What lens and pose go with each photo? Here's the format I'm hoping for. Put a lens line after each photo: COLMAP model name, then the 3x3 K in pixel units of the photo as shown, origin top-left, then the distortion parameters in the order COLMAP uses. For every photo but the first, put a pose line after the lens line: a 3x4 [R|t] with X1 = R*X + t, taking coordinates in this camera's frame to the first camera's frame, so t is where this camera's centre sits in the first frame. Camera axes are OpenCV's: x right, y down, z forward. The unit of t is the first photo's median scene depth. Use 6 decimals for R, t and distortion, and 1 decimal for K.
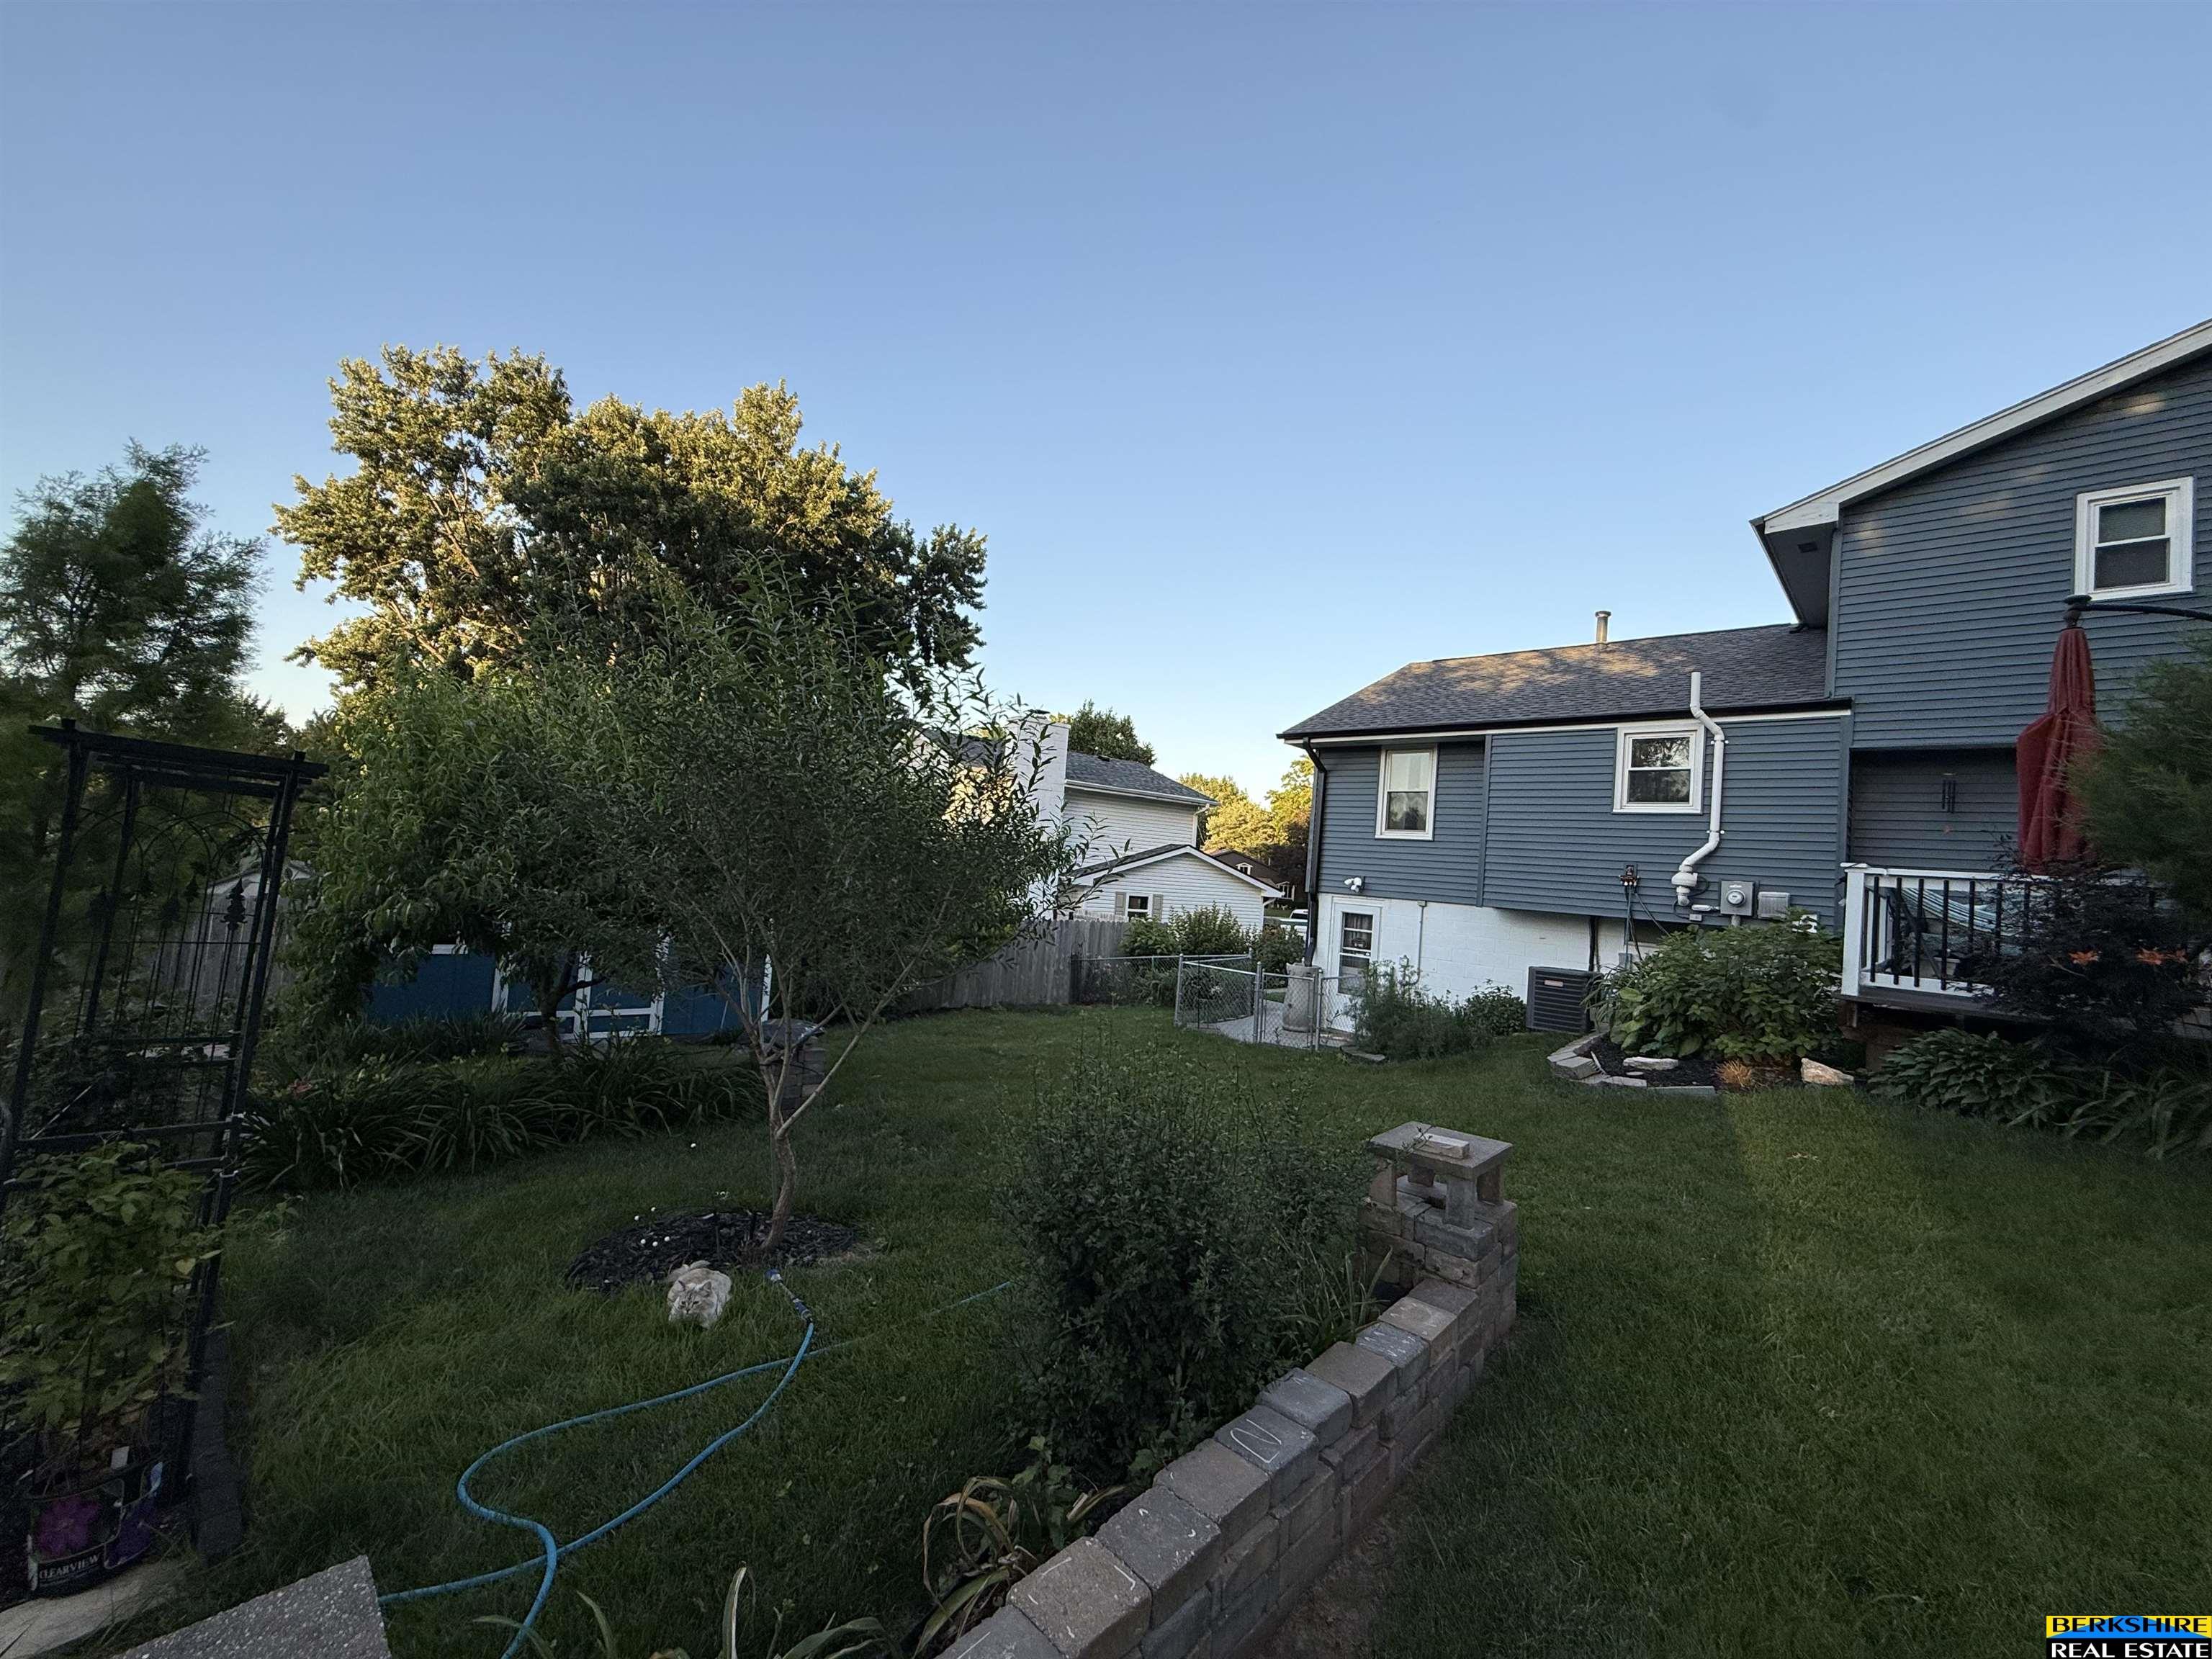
lens RADIAL K [[882.8, 0, 1106.0], [0, 882.8, 829.5], [0, 0, 1]] dist [-0.000141, -0.000014]
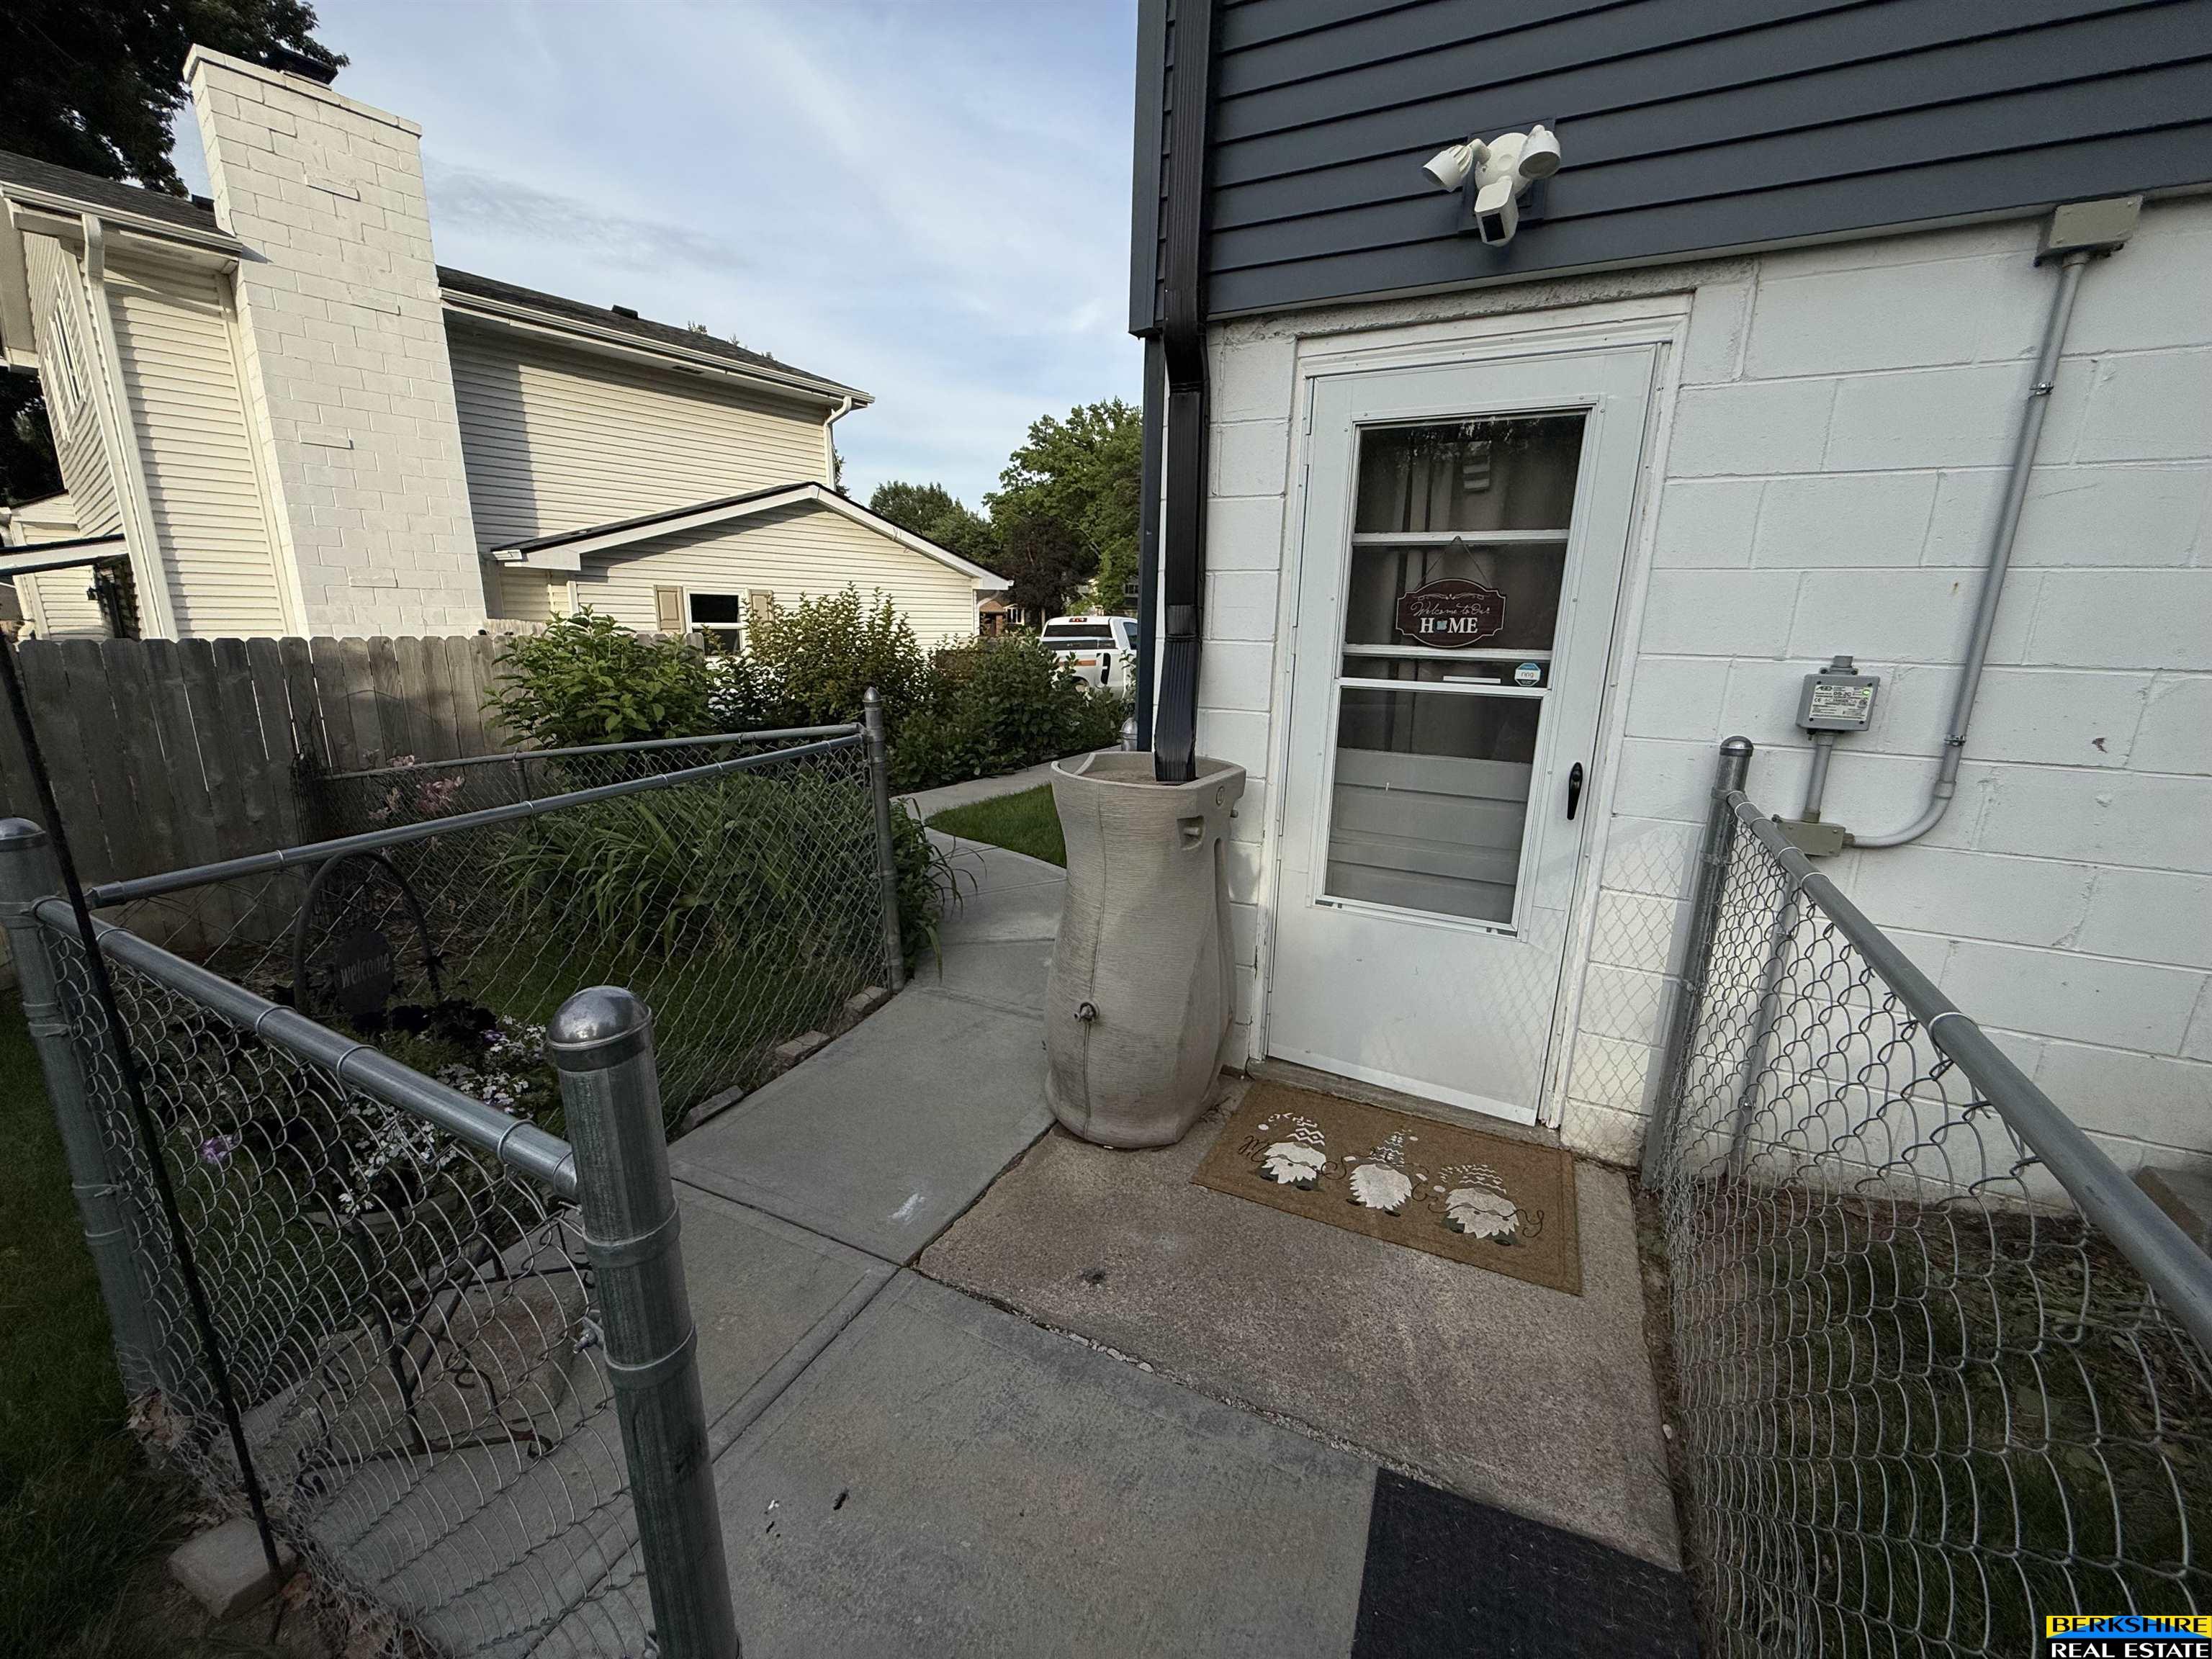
lens RADIAL K [[882.8, 0, 1106.0], [0, 882.8, 829.5], [0, 0, 1]] dist [-0.000141, -0.000014]
pose [[0.953241, -0.128580, 0.273492, 0.120853], [0.043095, 0.953561, 0.298102, 0.082537], [-0.299121, -0.272377, 0.914515, 0.610436]]
